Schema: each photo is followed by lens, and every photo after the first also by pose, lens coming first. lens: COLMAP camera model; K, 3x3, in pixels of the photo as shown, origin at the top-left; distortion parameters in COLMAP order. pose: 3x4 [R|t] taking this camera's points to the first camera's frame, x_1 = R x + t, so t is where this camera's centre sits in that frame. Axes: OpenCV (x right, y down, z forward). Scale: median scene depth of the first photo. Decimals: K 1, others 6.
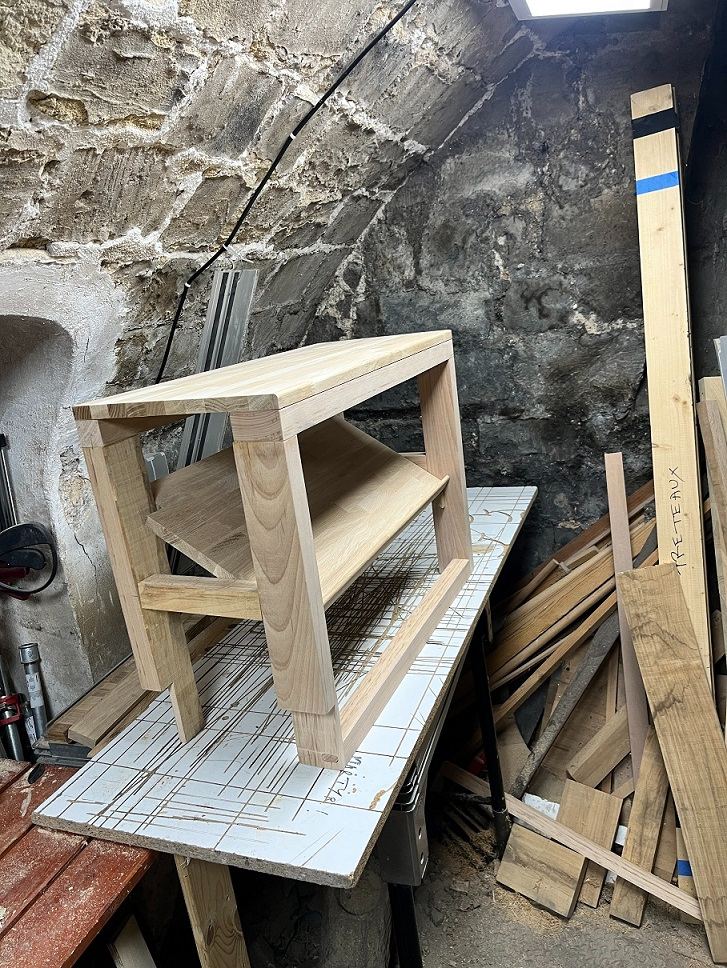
lens RADIAL K [[725.2, 0, 341.2], [0, 725.2, 484.7], [0, 0, 1]] dist [0.072545, -0.106528]
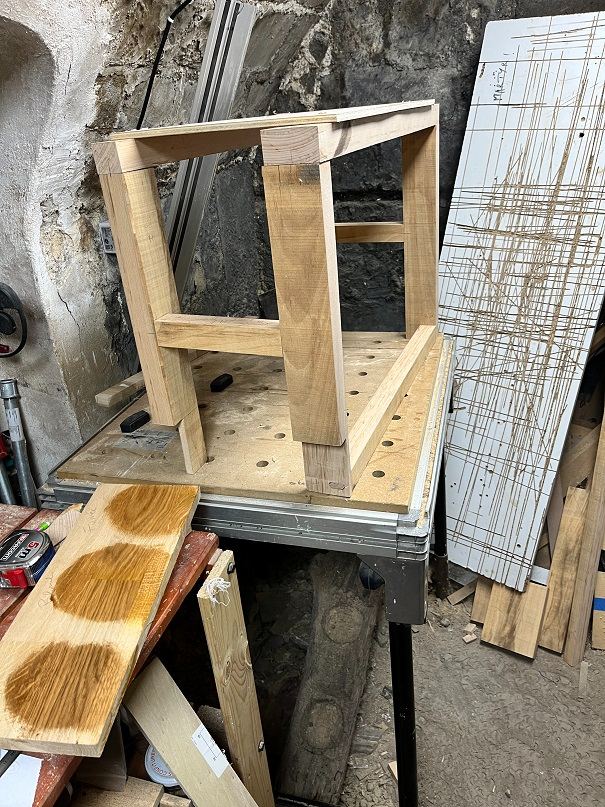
lens RADIAL K [[604.6, 0, 283.9], [0, 604.6, 404.1], [0, 0, 1]] dist [0.072545, -0.106528]
pose [[0.998226, 0.018696, 0.056527, -0.101141], [-0.028643, 0.983129, 0.180655, 0.059688], [-0.052196, -0.181953, 0.981921, 0.144488]]
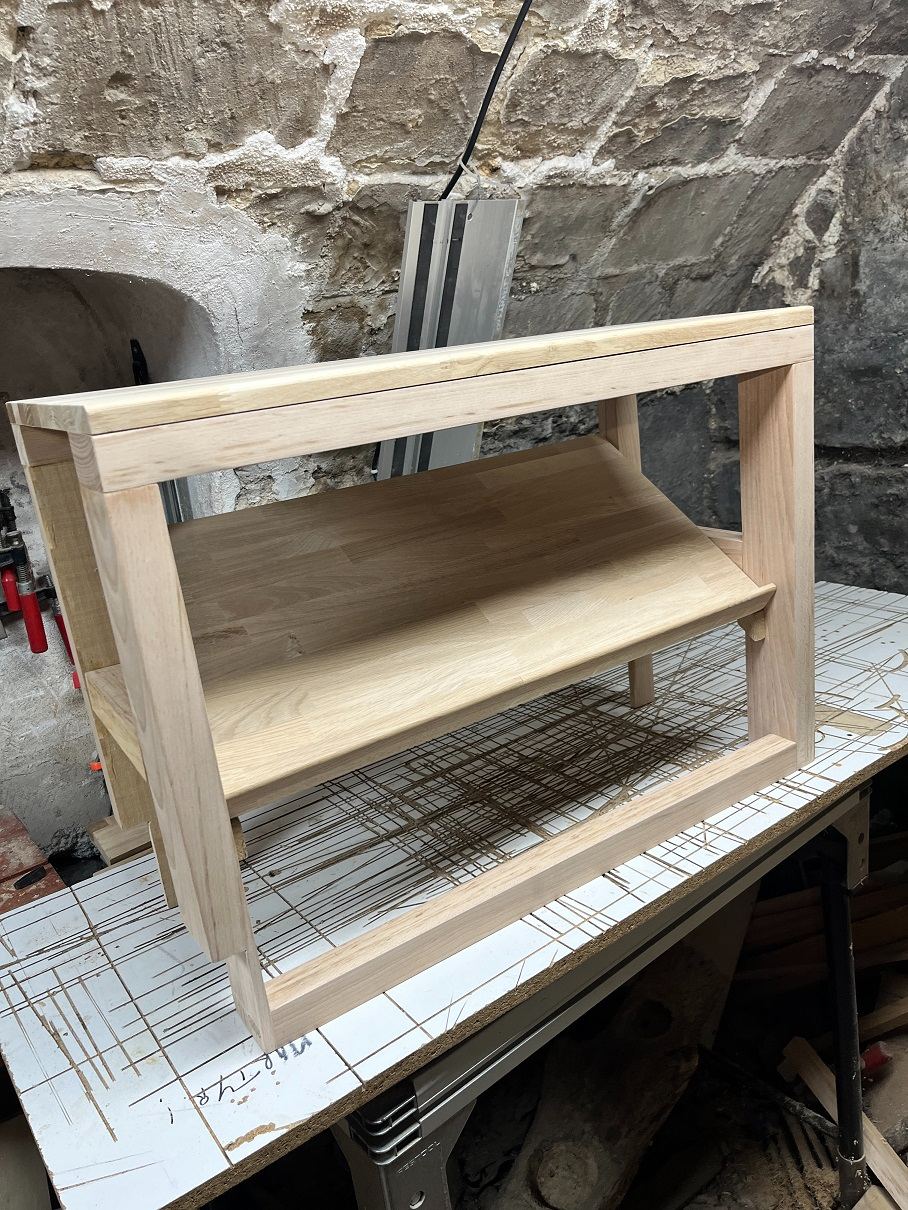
lens RADIAL K [[894.3, 0, 471.2], [0, 894.3, 606.7], [0, 0, 1]] dist [0.064232, -0.101184]
pose [[0.849282, 0.184792, -0.494543, 0.284385], [-0.130868, 0.981193, 0.141896, -0.060343], [0.511463, -0.055790, 0.857492, 0.307905]]
